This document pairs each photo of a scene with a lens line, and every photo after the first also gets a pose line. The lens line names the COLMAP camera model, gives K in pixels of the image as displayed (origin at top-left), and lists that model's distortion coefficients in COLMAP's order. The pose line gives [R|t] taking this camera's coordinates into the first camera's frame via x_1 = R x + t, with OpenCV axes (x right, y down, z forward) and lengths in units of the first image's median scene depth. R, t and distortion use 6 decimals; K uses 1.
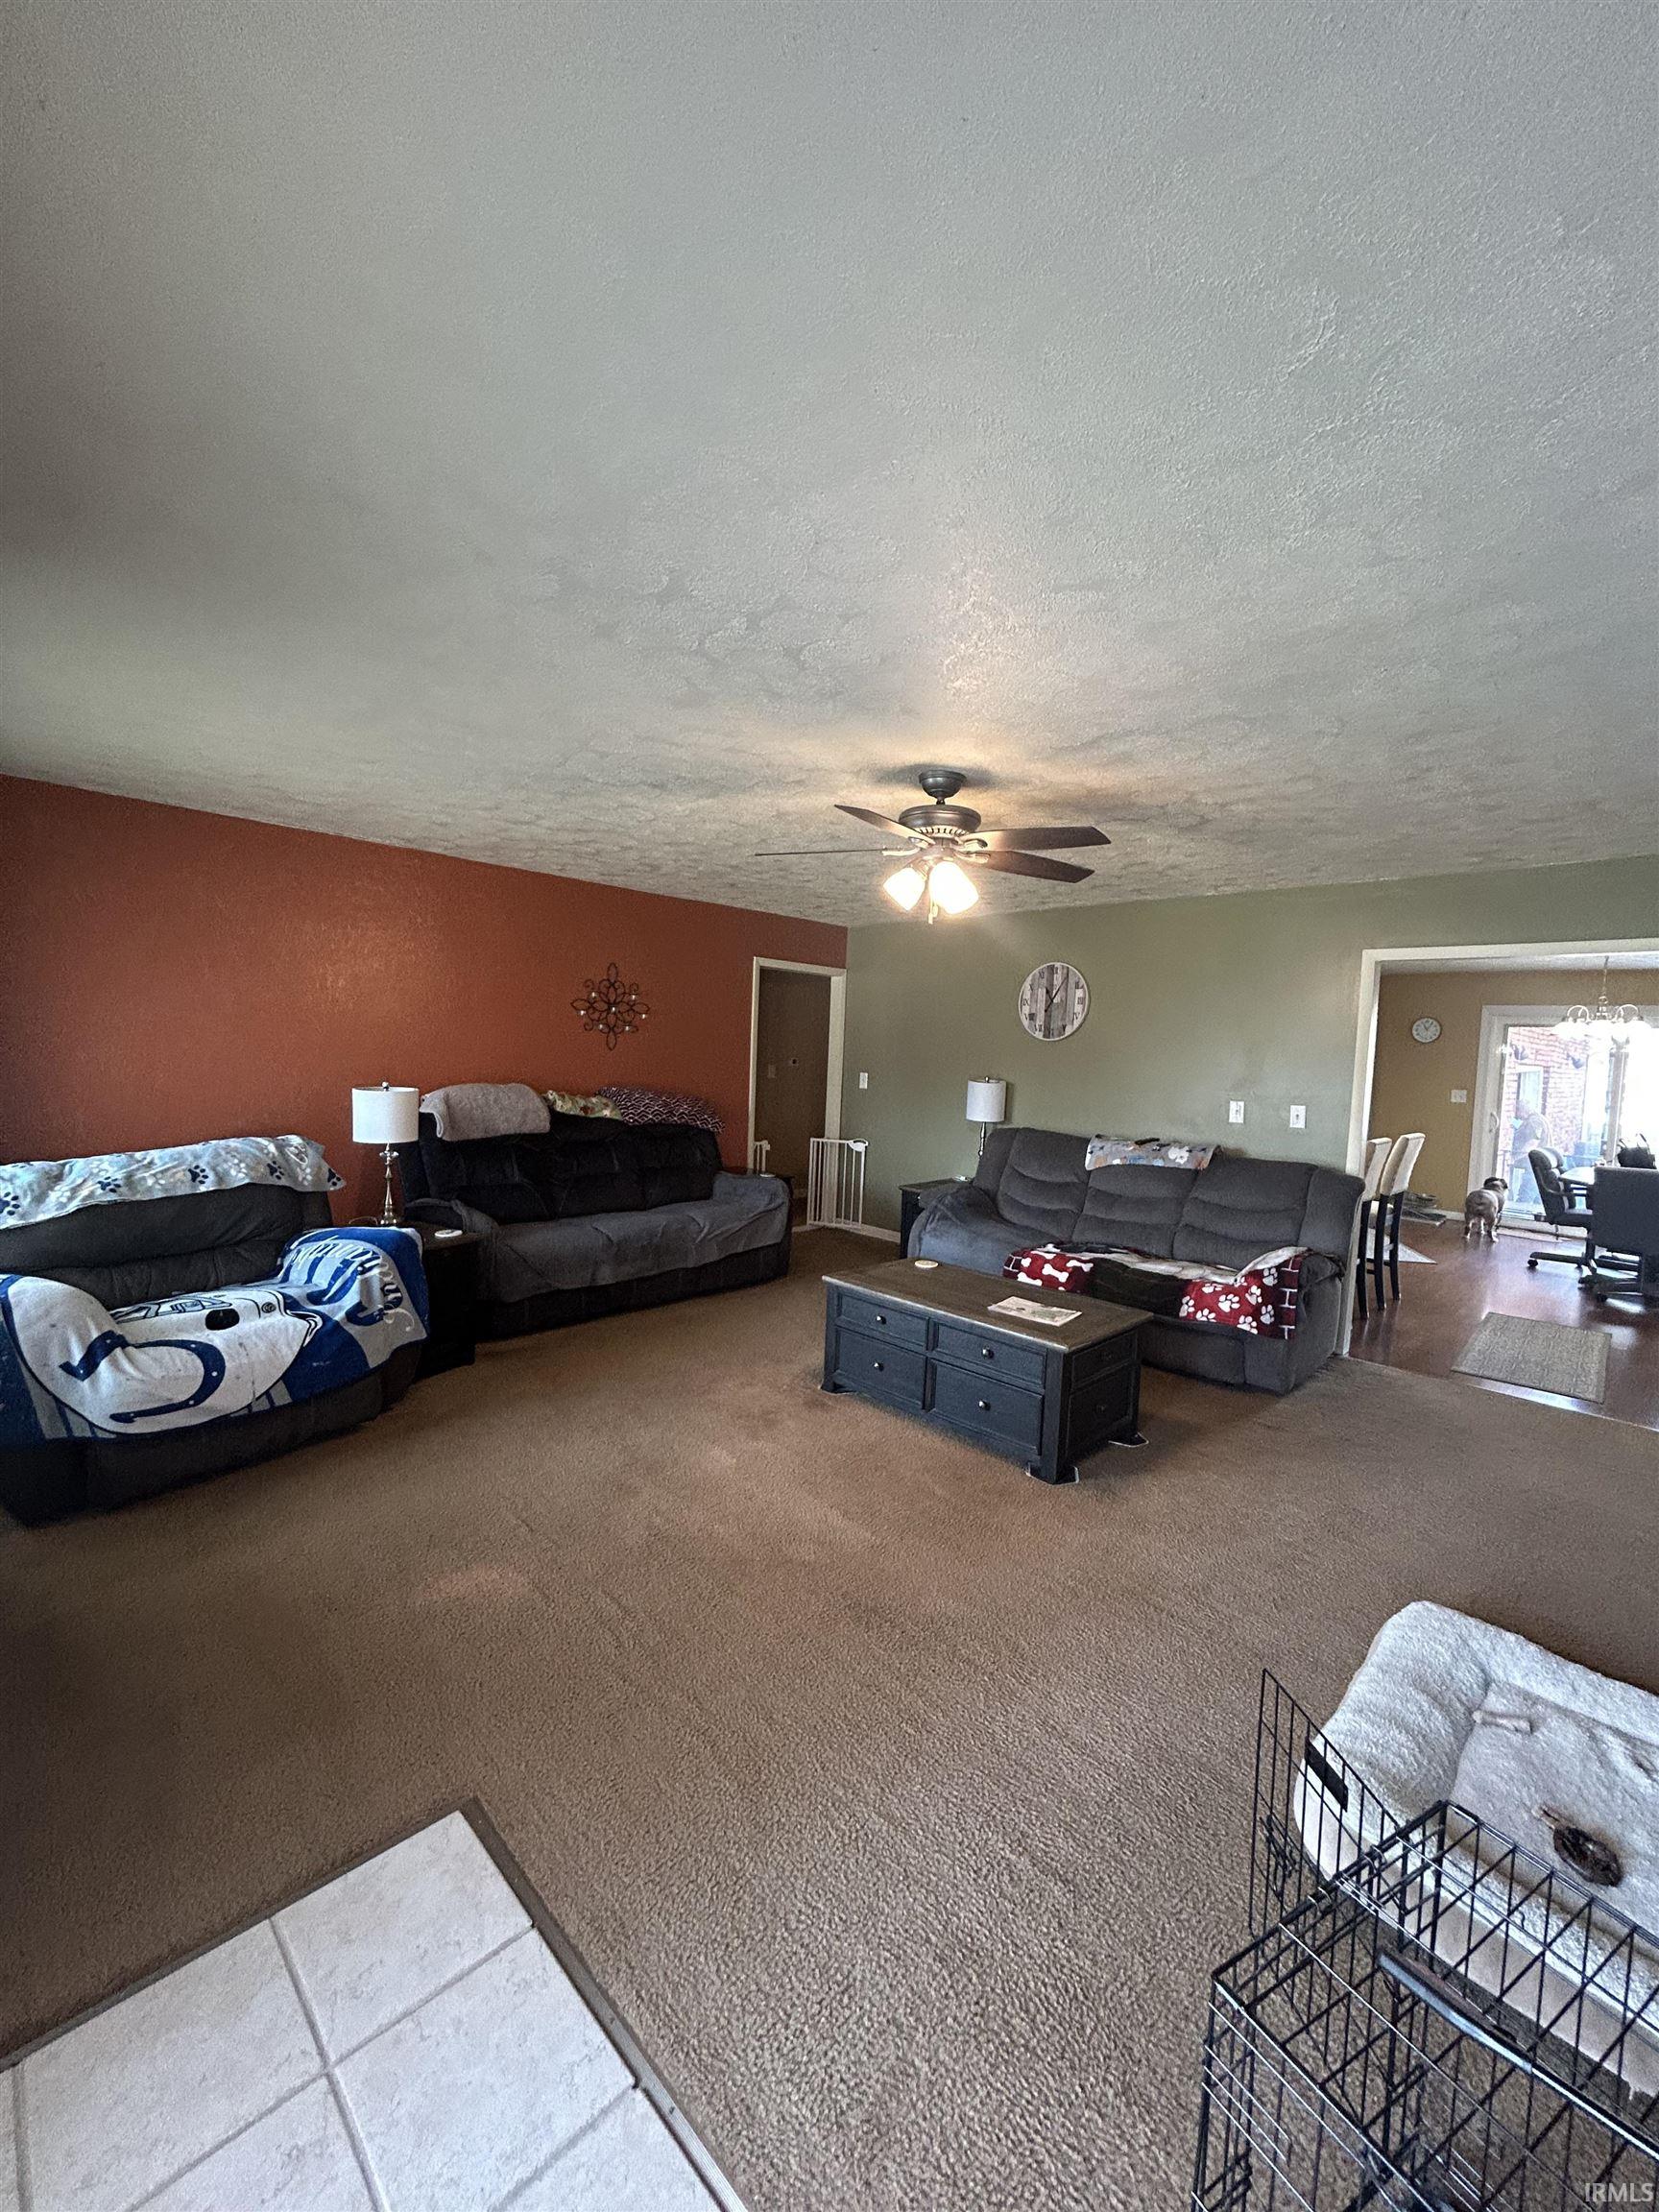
lens RADIAL K [[891.3, 0, 831.7], [0, 891.3, 1103.4], [0, 0, 1]] dist [-0.003262, 0.001440]
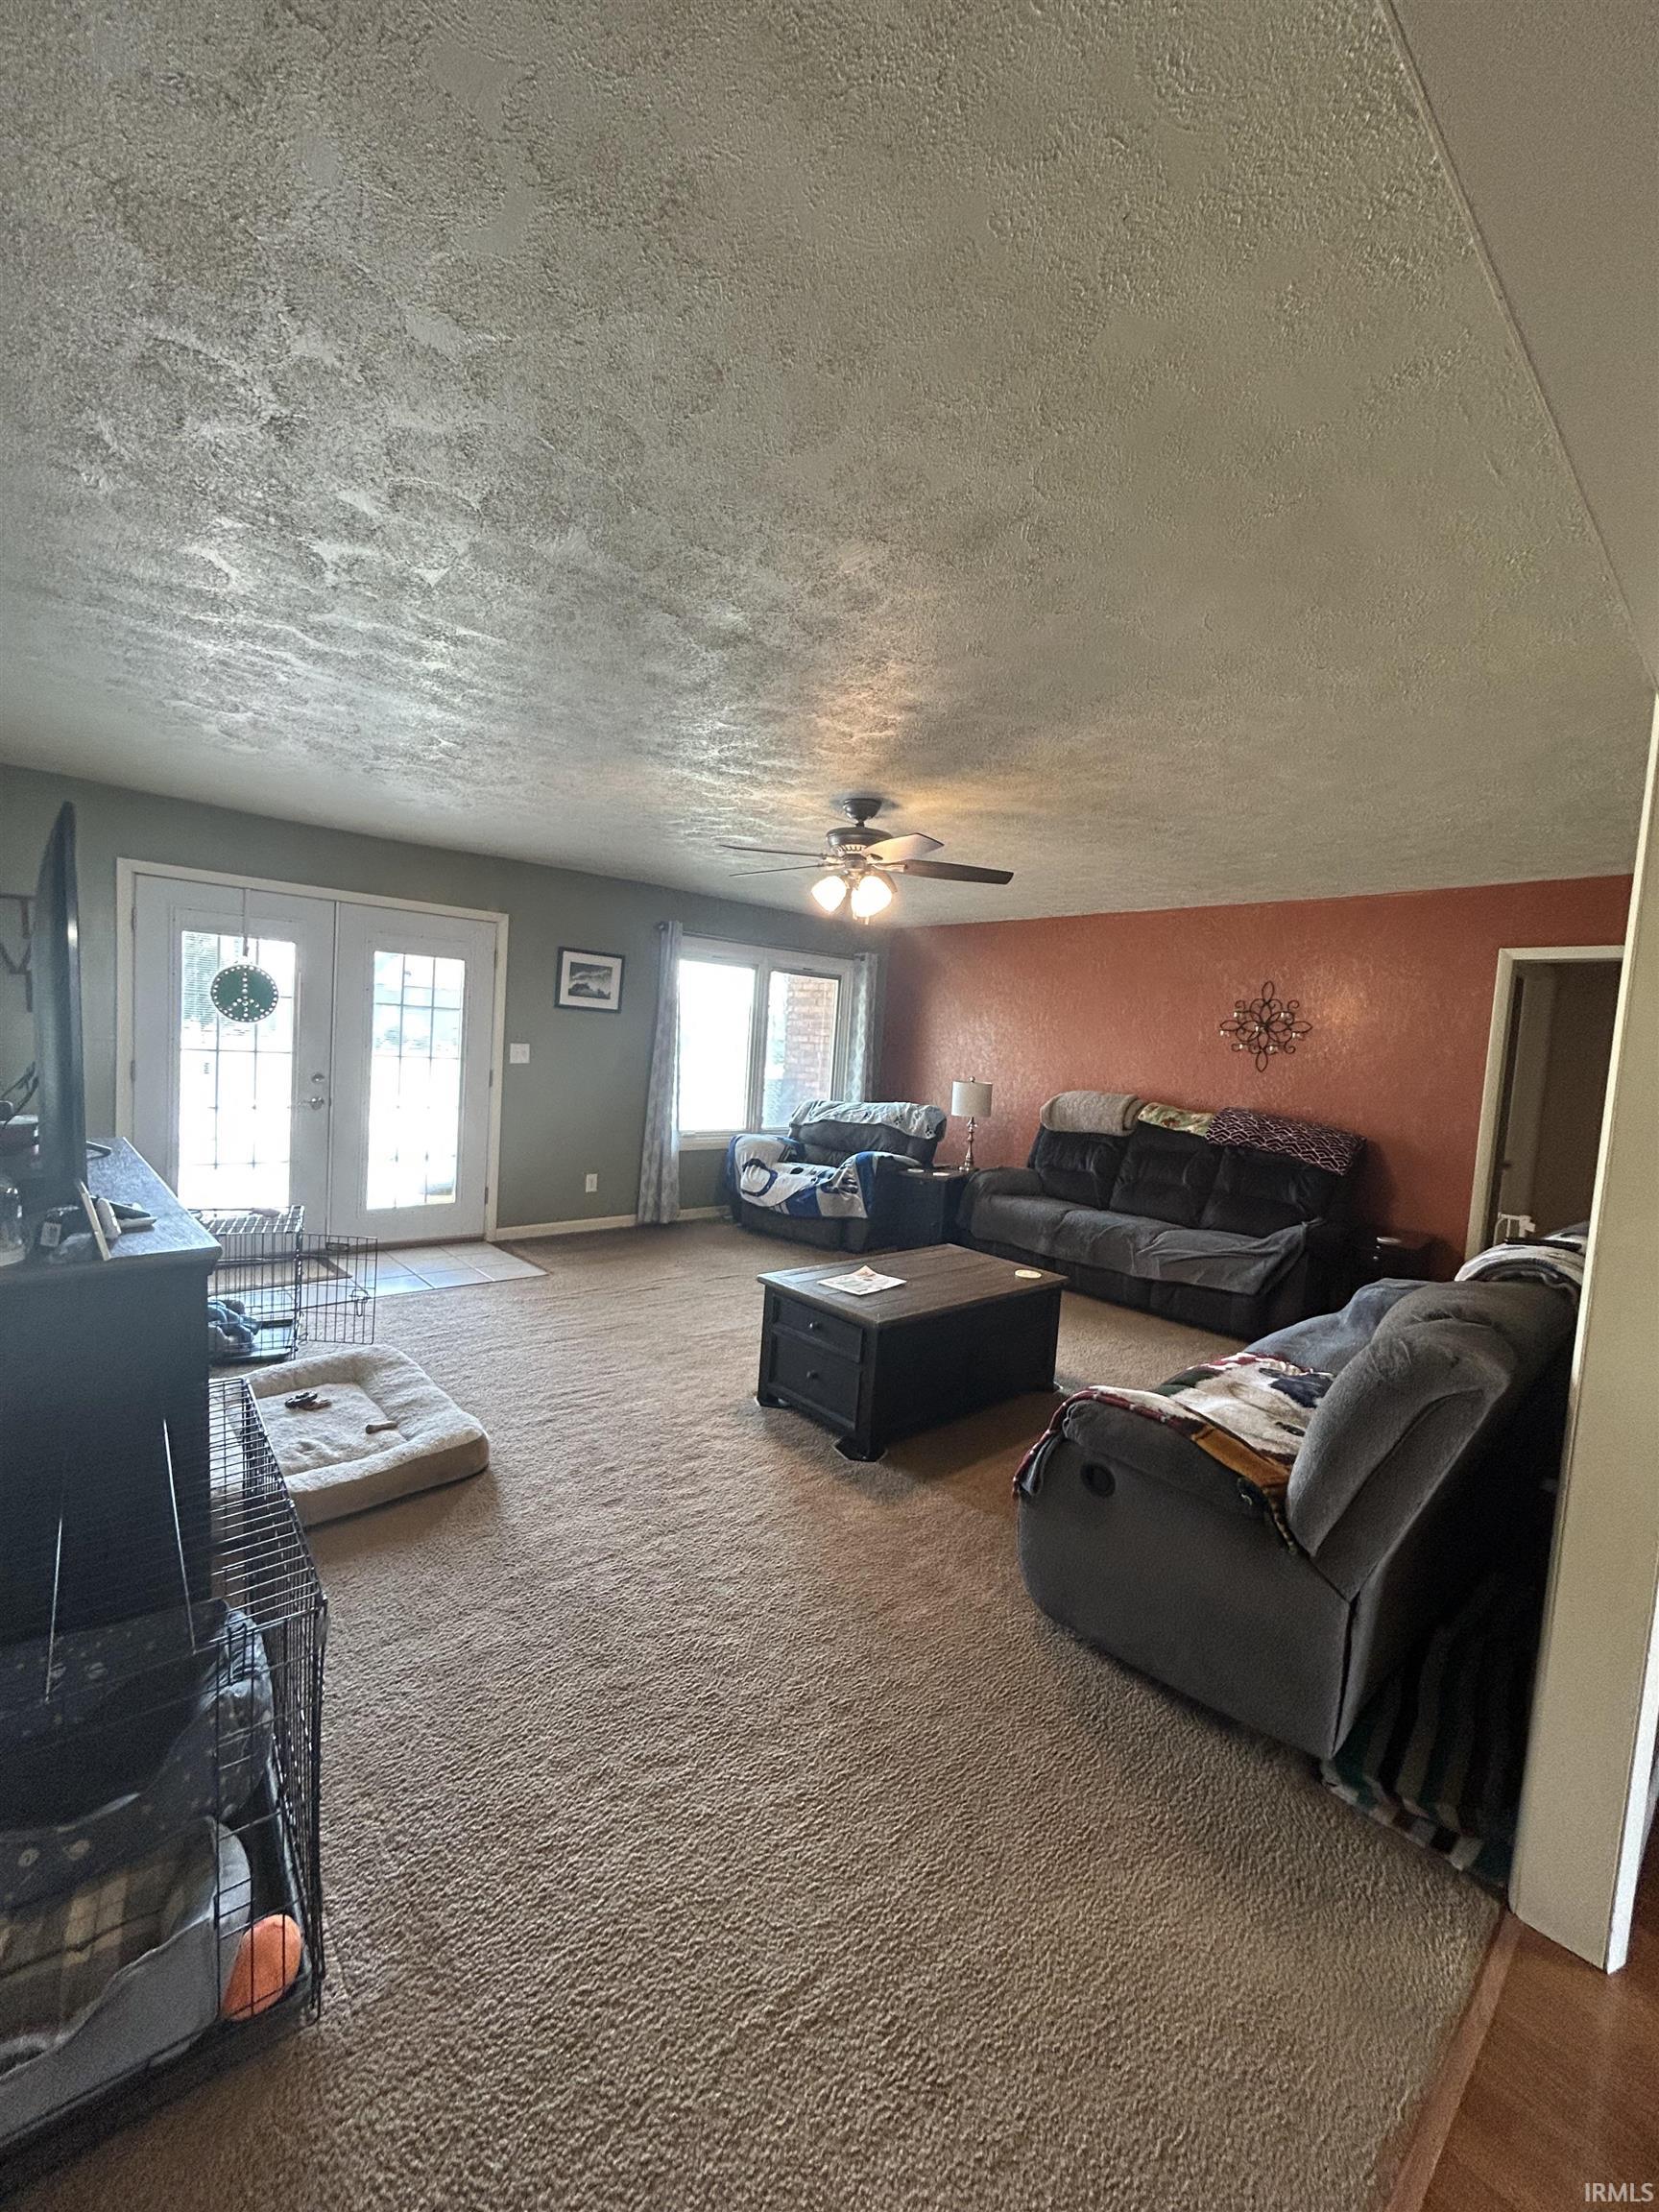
lens RADIAL K [[891.3, 0, 828.2], [0, 891.3, 1111.1], [0, 0, 1]] dist [-0.003262, 0.001440]
pose [[-0.059932, 0.028396, -0.997798, 1.434033], [-0.126465, 0.991325, 0.035808, 0.013627], [0.990159, 0.128332, -0.055821, 1.168279]]
